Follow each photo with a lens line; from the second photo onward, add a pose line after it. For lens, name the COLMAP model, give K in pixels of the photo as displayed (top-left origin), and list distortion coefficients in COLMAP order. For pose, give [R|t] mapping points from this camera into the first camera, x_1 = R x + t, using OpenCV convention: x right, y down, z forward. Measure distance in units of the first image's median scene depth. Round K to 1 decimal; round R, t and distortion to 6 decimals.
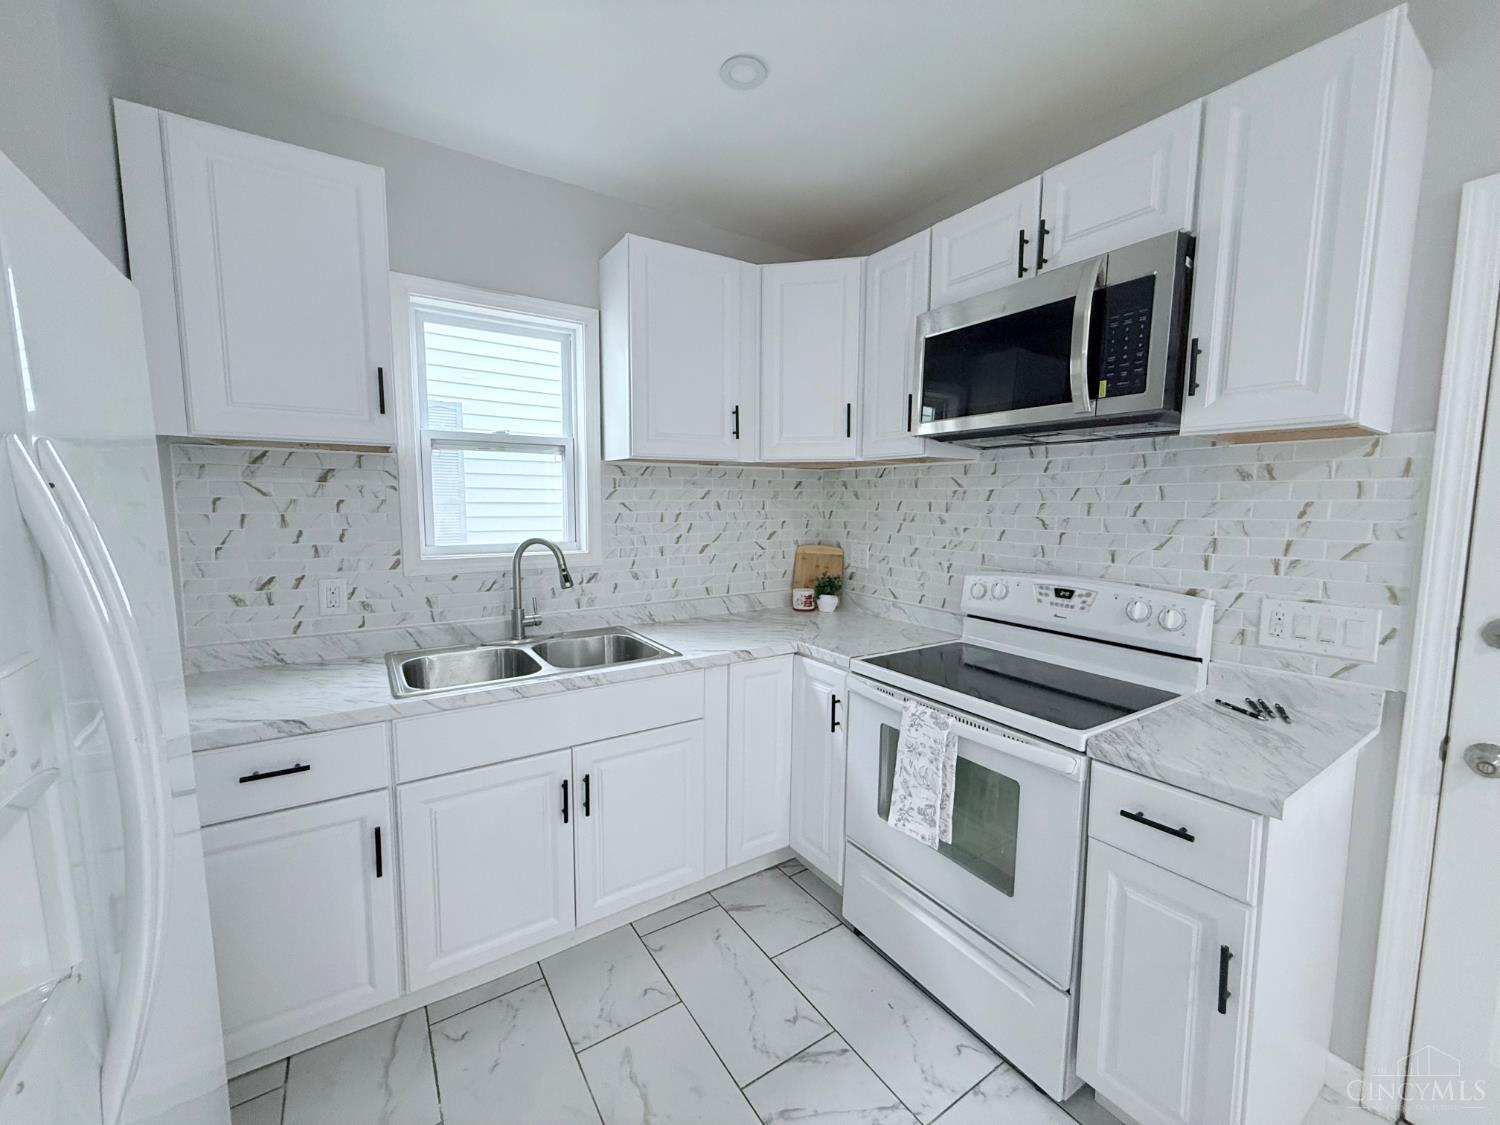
lens RADIAL K [[602.0, 0, 750.3], [0, 602.0, 562.7], [0, 0, 1]] dist [-0.000050, -0.000356]
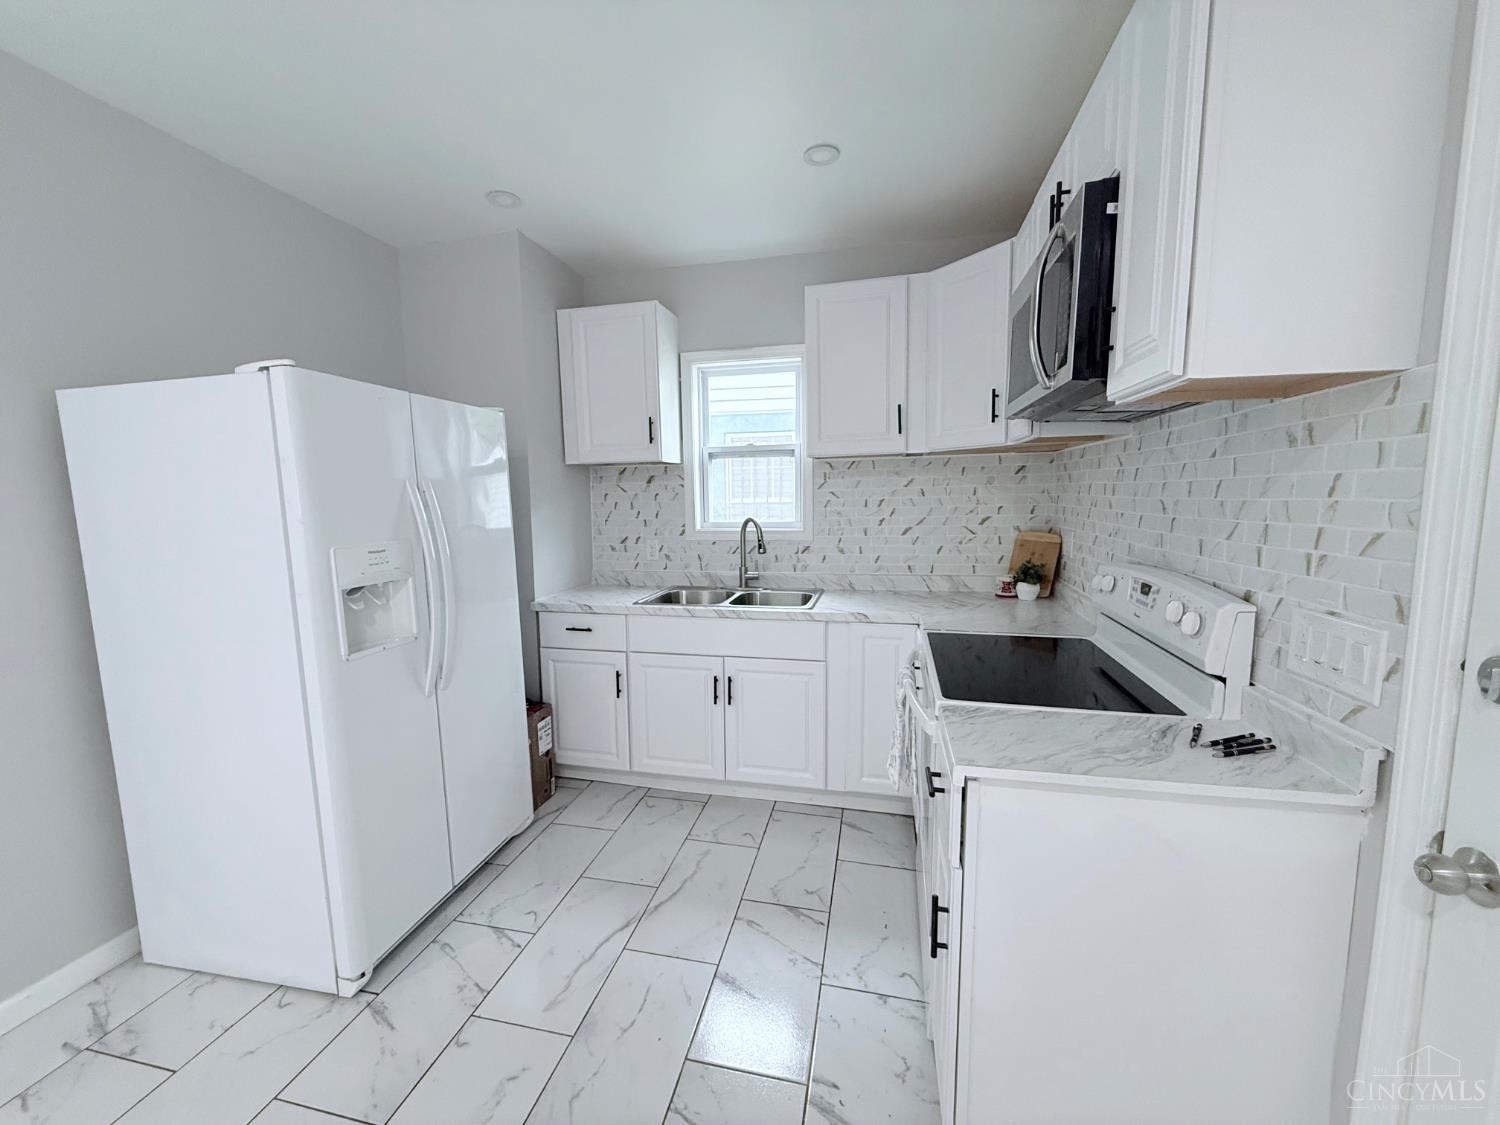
lens RADIAL K [[602.0, 0, 738.2], [0, 602.0, 564.6], [0, 0, 1]] dist [-0.000050, -0.000356]
pose [[0.683449, 0.068430, -0.726784, 0.696916], [-0.053355, 0.997616, 0.043756, 0.009432], [0.728046, 0.008873, 0.685471, -0.001237]]
